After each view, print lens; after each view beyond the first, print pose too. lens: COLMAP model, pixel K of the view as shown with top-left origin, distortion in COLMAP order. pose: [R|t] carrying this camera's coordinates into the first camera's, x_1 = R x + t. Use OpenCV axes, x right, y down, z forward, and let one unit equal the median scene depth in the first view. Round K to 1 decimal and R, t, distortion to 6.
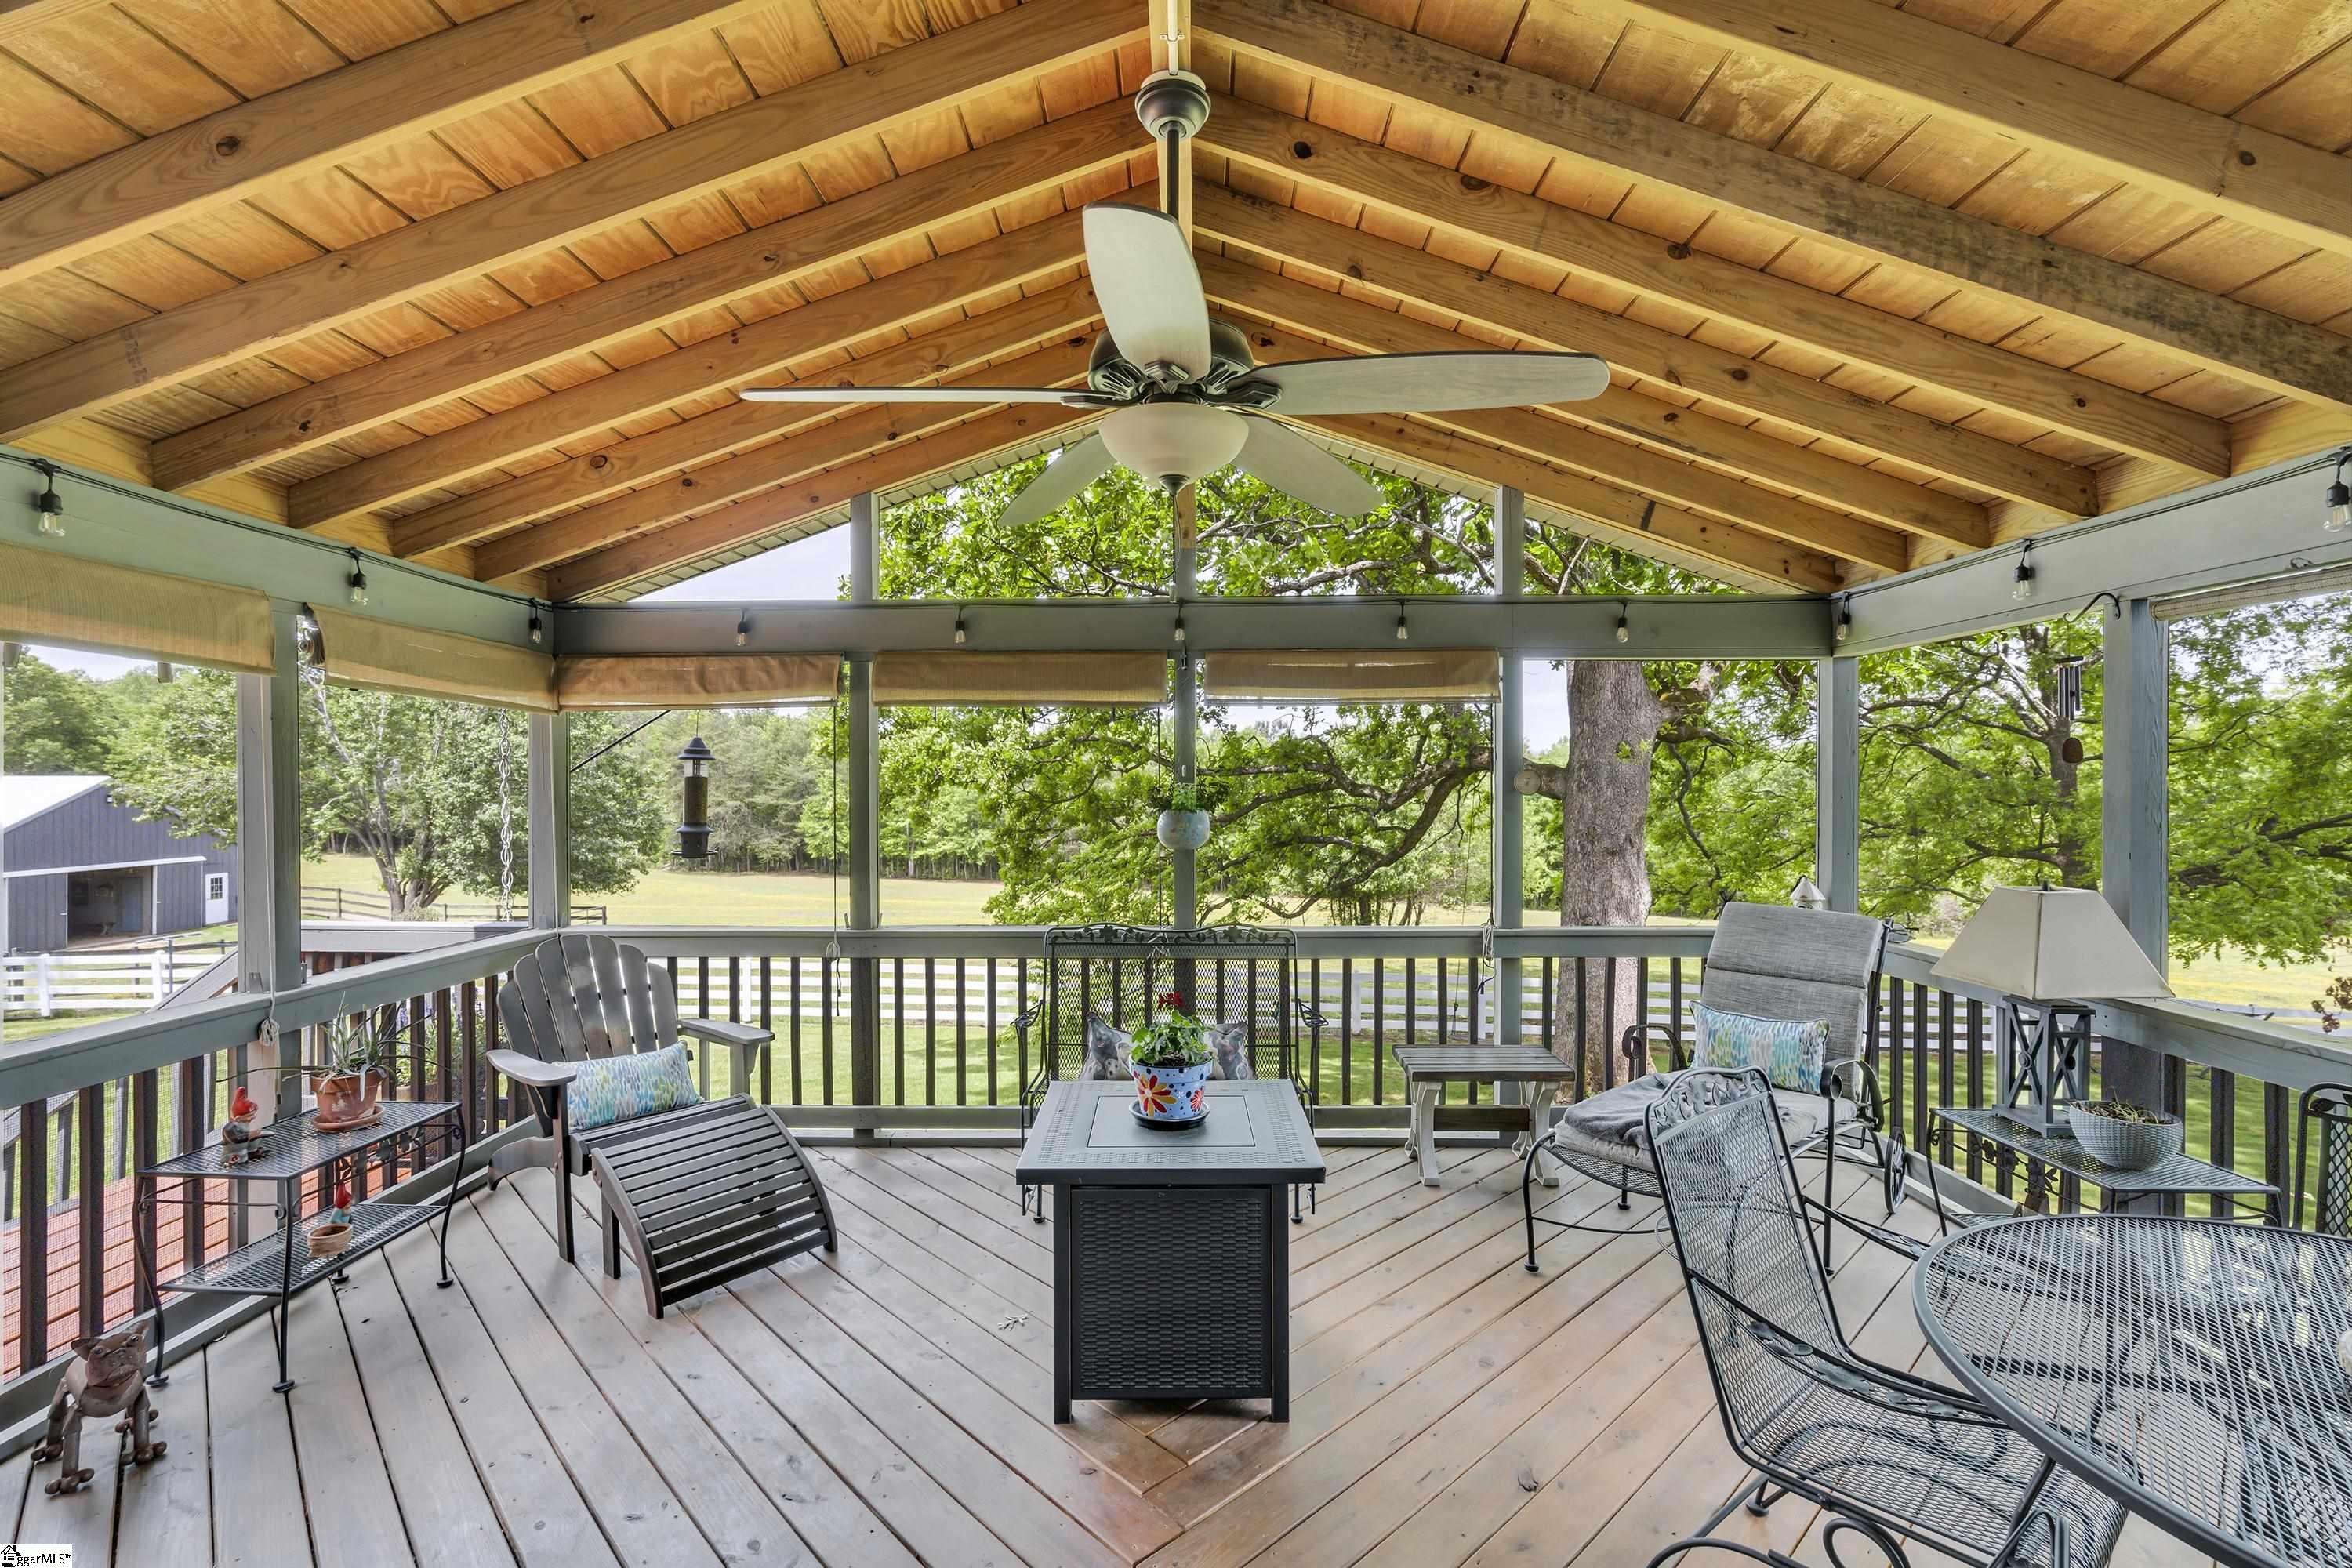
lens RADIAL K [[1037.4, 0, 1176.0], [0, 1037.4, 784.0], [0, 0, 1]] dist [-0.000346, 0.000069]
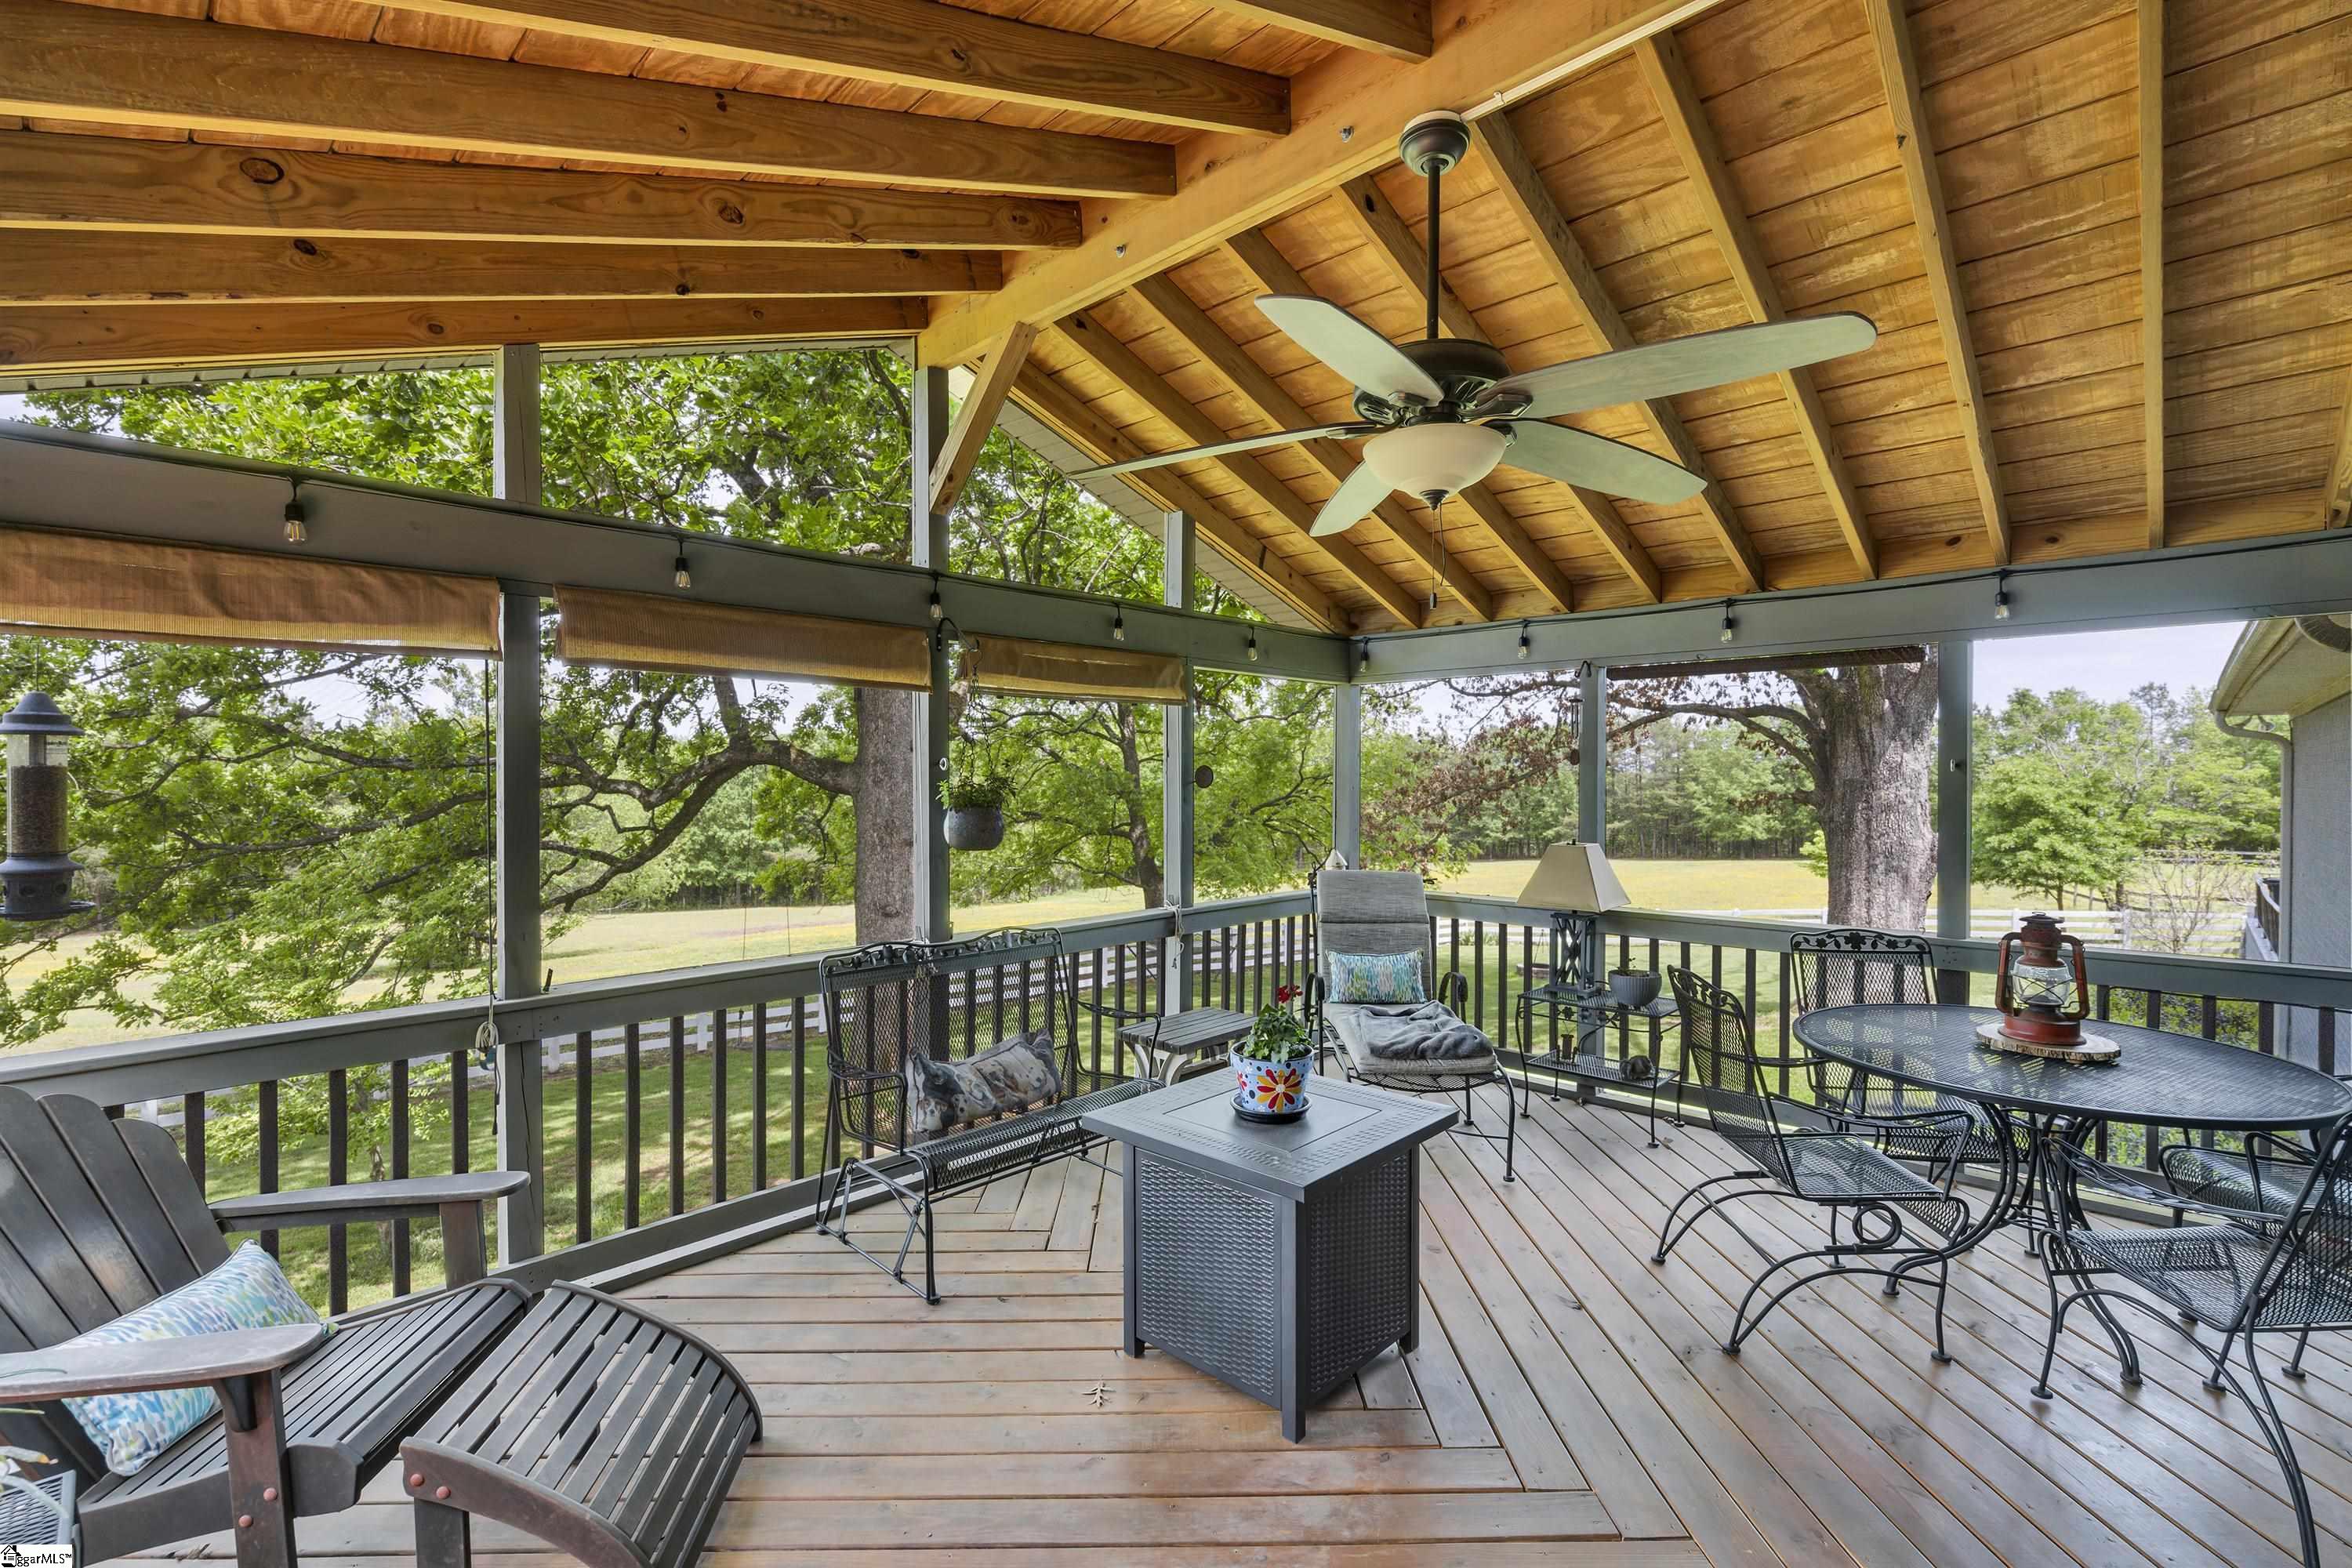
lens RADIAL K [[1037.4, 0, 1176.0], [0, 1037.4, 784.0], [0, 0, 1]] dist [-0.000346, 0.000069]
pose [[0.688147, -0.004875, 0.725555, -0.504092], [0.001158, 0.999984, 0.005621, -0.000349], [-0.725571, -0.003028, 0.688141, 0.240087]]
